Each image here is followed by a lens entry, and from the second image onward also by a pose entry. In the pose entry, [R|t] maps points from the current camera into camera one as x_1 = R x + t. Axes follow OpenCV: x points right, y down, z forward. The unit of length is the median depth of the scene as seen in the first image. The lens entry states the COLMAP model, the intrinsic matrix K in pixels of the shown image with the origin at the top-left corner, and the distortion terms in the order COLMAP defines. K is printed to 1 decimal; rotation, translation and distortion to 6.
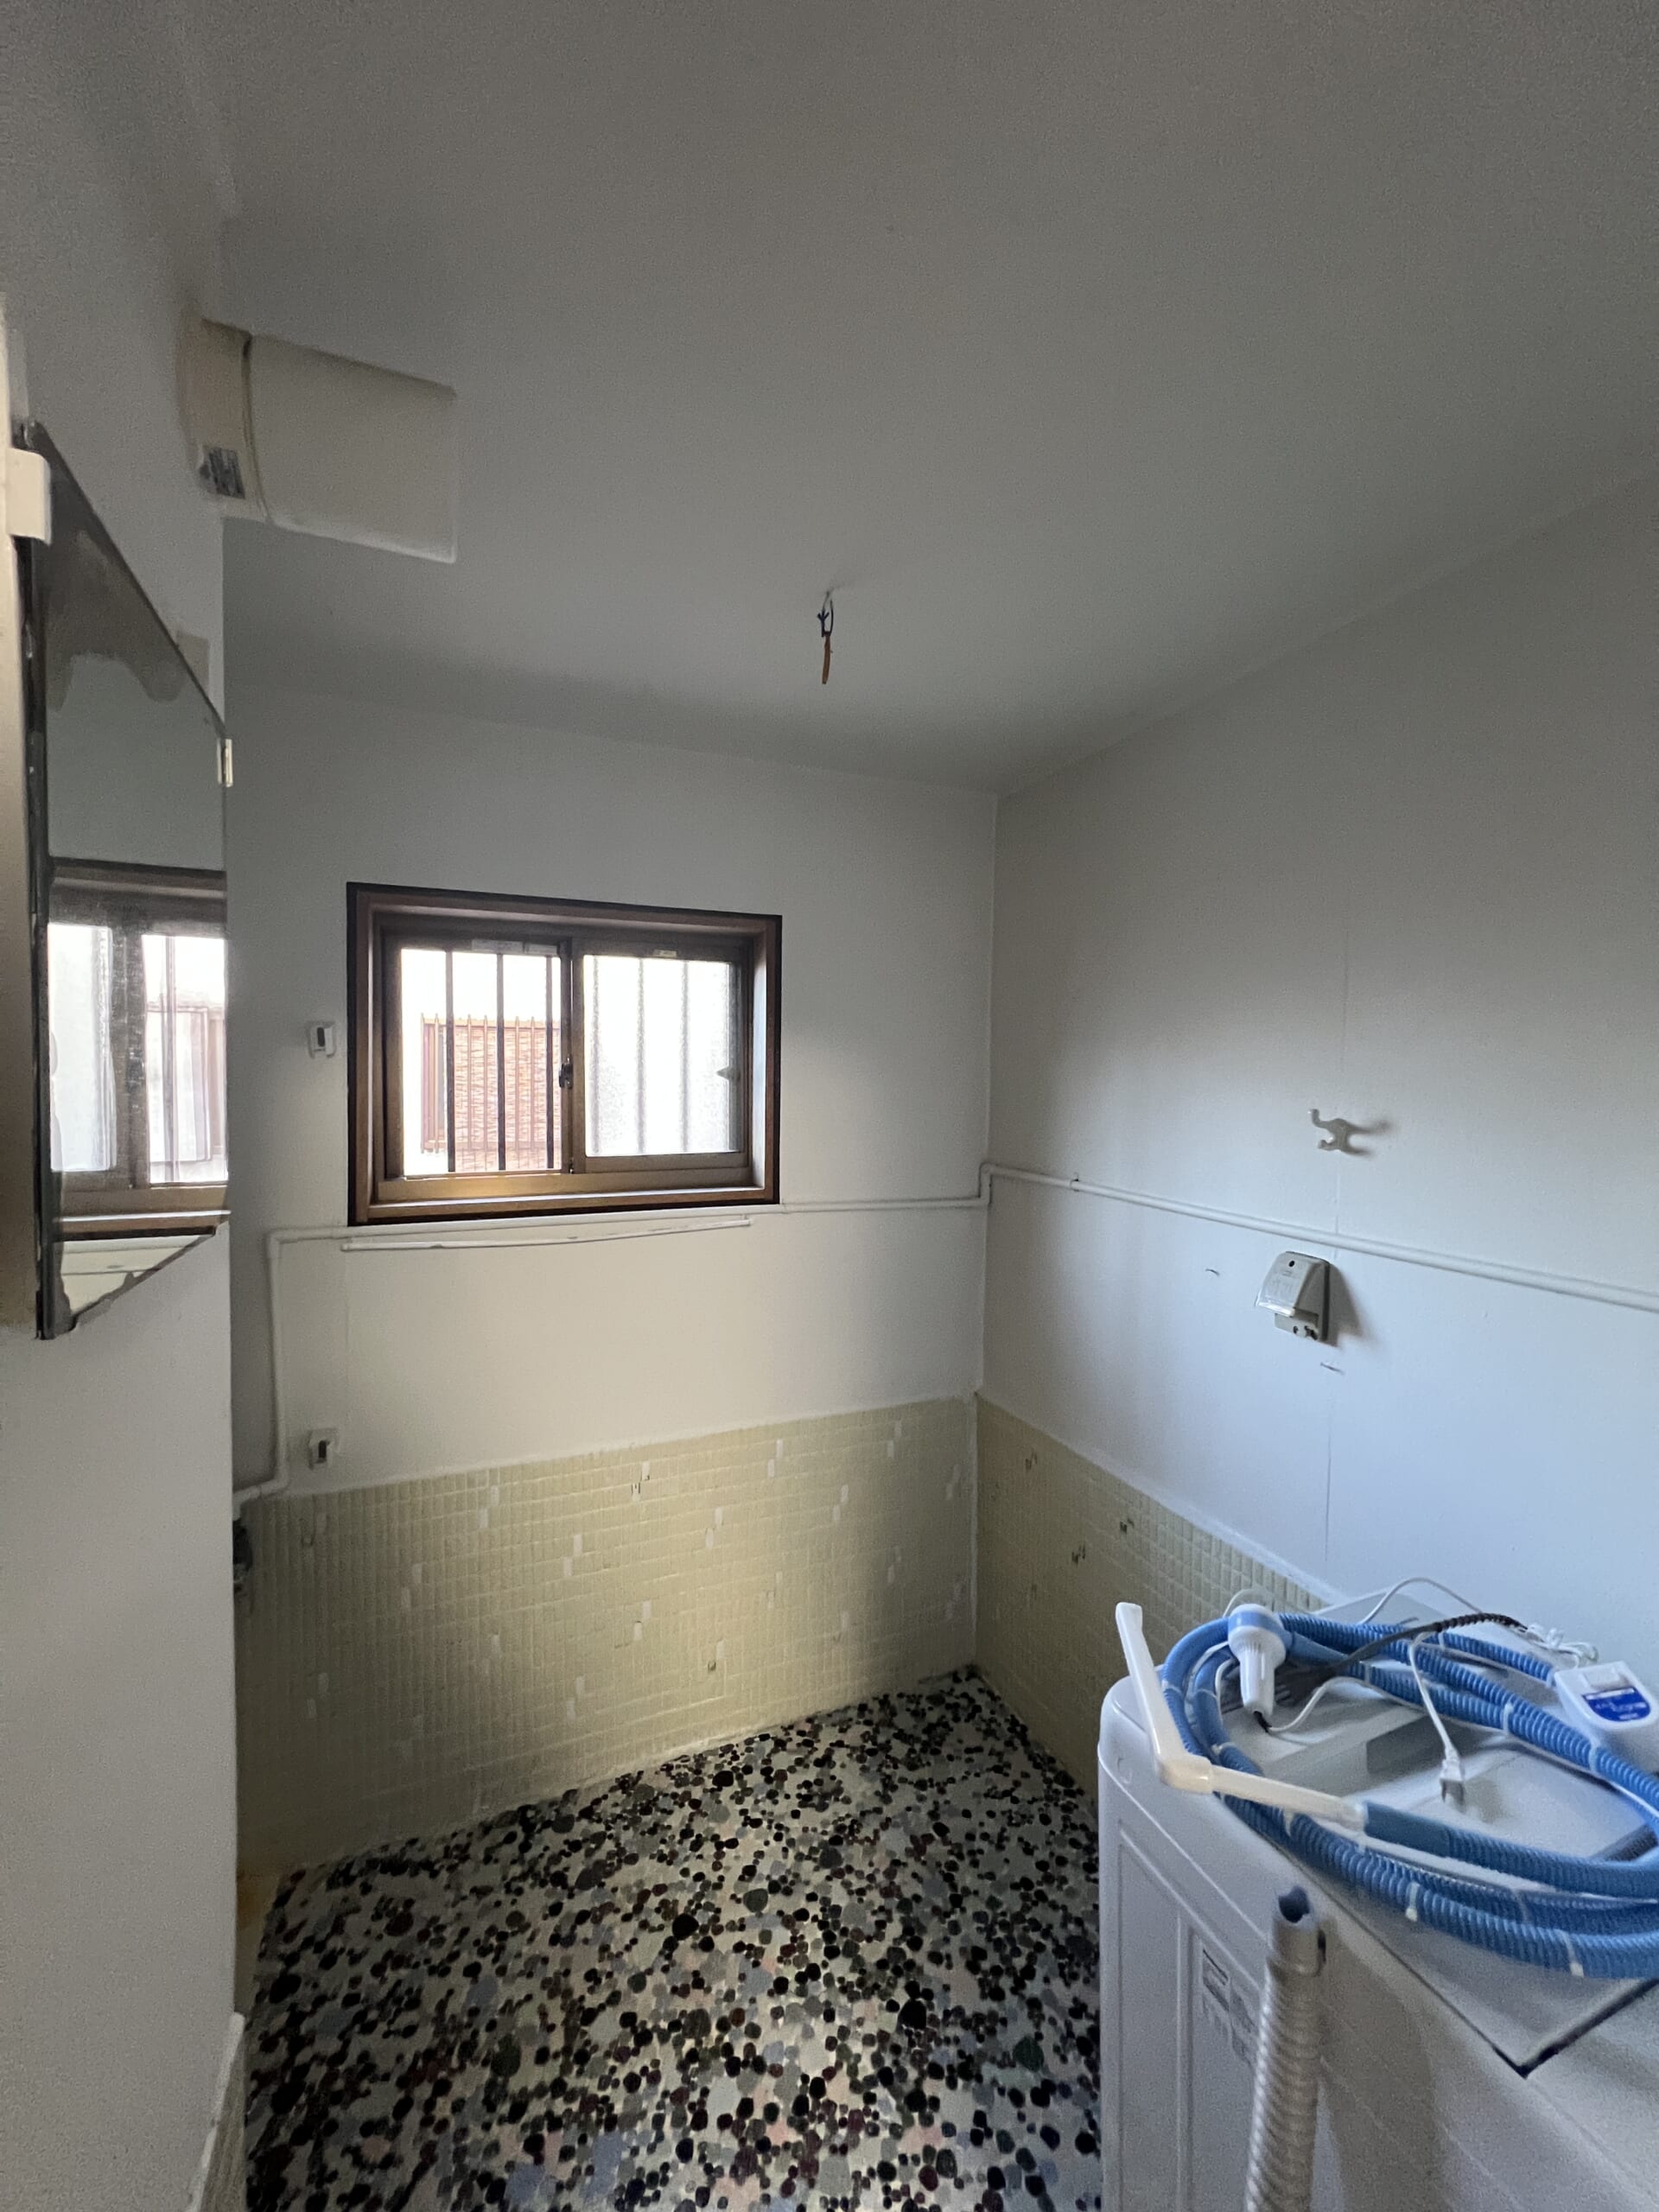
lens RADIAL K [[888.3, 0, 829.5], [0, 888.3, 1106.0], [0, 0, 1]] dist [0.000740, -0.000051]
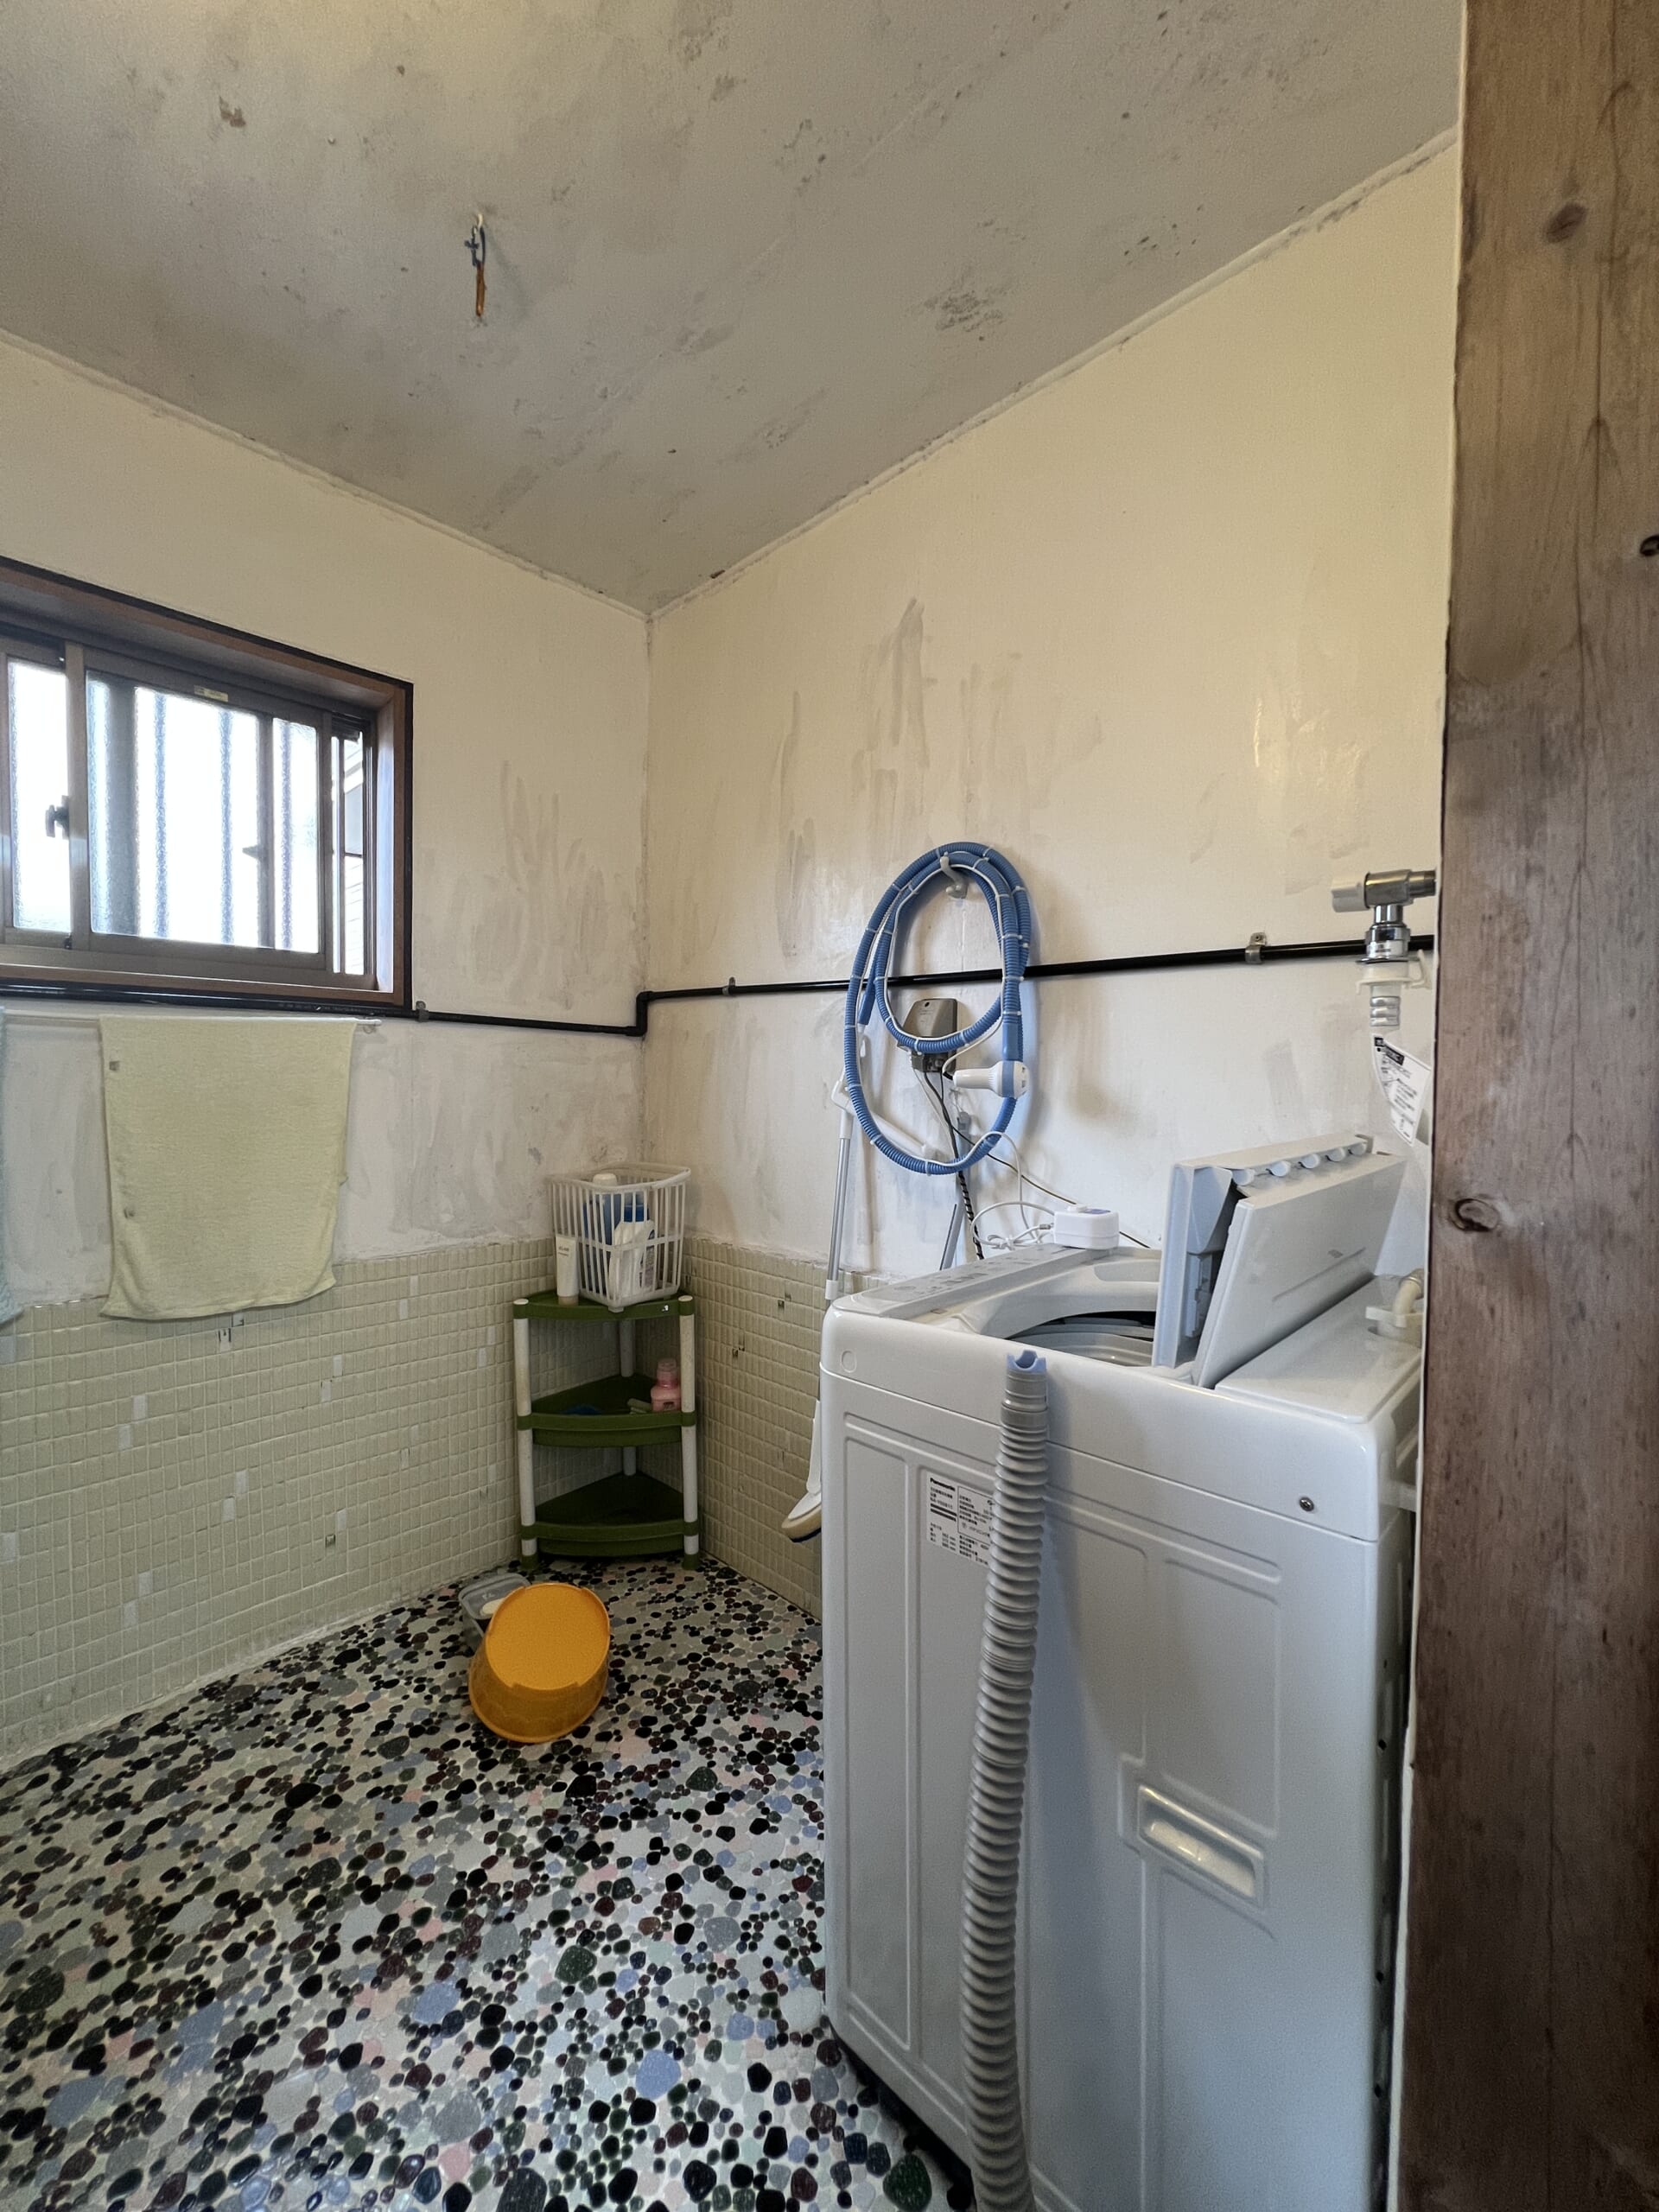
lens RADIAL K [[888.3, 0, 829.5], [0, 888.3, 1106.0], [0, 0, 1]] dist [0.000740, -0.000051]
pose [[0.920340, -0.006202, 0.391071, -0.028234], [0.006826, 0.999977, -0.000206, 0.281832], [-0.391061, 0.002860, 0.920360, 0.018184]]
